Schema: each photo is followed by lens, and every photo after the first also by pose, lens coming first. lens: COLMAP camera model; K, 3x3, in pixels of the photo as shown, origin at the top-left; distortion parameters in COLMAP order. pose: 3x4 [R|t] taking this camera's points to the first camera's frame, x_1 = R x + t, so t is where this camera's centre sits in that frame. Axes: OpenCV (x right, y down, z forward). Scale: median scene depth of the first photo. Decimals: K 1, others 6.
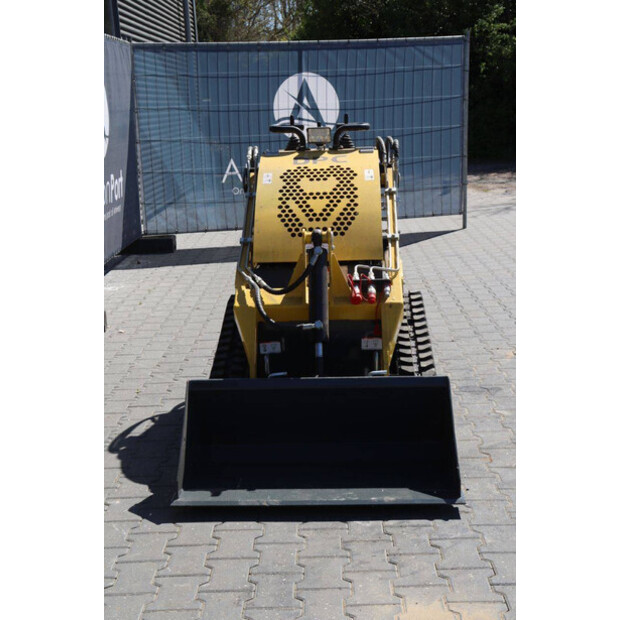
lens RADIAL K [[967.5, 0, 308.5], [0, 967.5, 307.3], [0, 0, 1]] dist [0.149852, 0.000000]
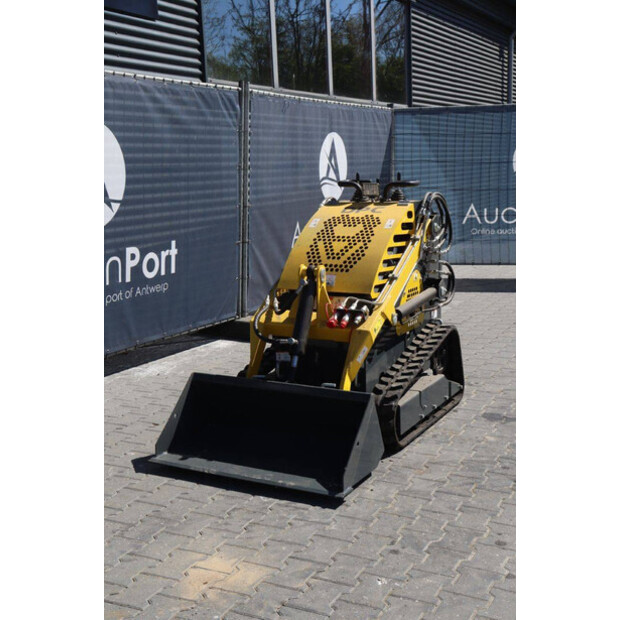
lens RADIAL K [[839.8, 0, 312.6], [0, 839.8, 307.8], [0, 0, 1]] dist [0.048079, 0.000000]
pose [[0.905856, 0.088010, -0.414342, 0.436358], [-0.096649, 0.995319, 0.000116, -0.025036], [0.412413, 0.039940, 0.910121, 0.017250]]
